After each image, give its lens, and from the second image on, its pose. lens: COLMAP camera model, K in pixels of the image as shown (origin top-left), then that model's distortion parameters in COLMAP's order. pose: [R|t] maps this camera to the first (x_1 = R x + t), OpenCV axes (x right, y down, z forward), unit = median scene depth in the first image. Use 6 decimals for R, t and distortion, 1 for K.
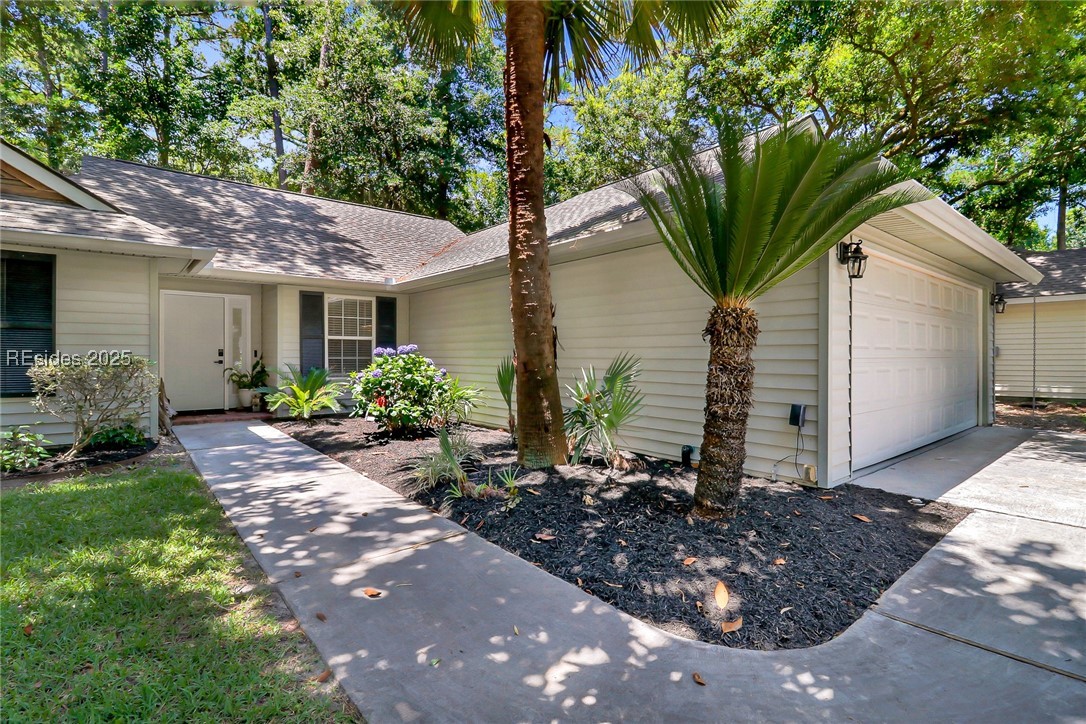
lens RADIAL K [[515.9, 0, 543.0], [0, 515.9, 362.0], [0, 0, 1]] dist [-0.003120, -0.012412]
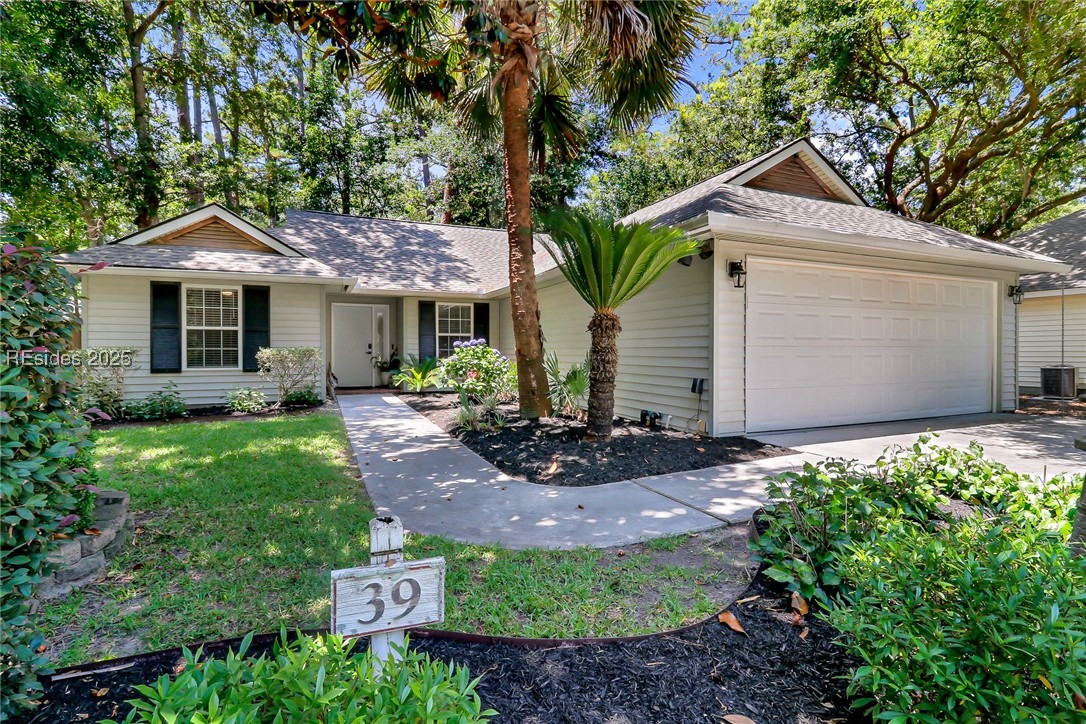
lens RADIAL K [[515.9, 0, 543.0], [0, 515.9, 362.0], [0, 0, 1]] dist [-0.003120, -0.012412]
pose [[0.959758, 0.003728, -0.280805, 0.236409], [-0.001489, 0.999965, 0.008189, 0.013341], [0.280826, -0.007441, 0.959730, -0.233348]]
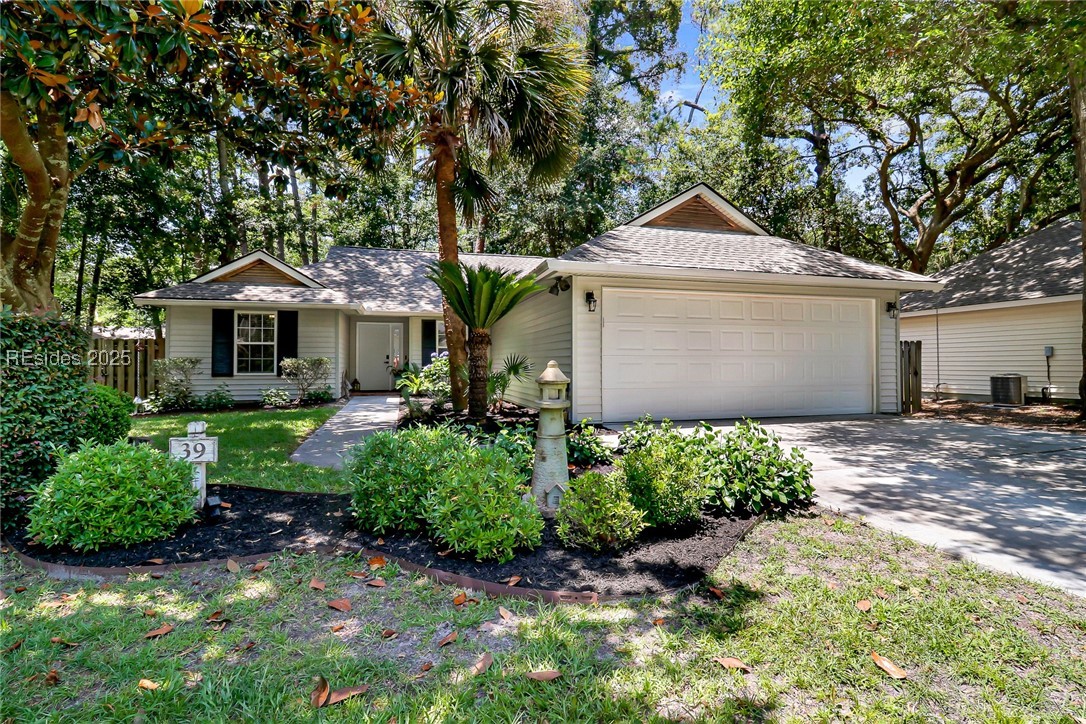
lens RADIAL K [[510.2, 0, 543.0], [0, 510.2, 362.0], [0, 0, 1]] dist [0.001636, -0.012685]
pose [[0.910365, -0.003460, -0.413792, 0.579853], [-0.002931, 0.999886, -0.014809, 0.022281], [0.413796, 0.014694, 0.910251, -0.354400]]
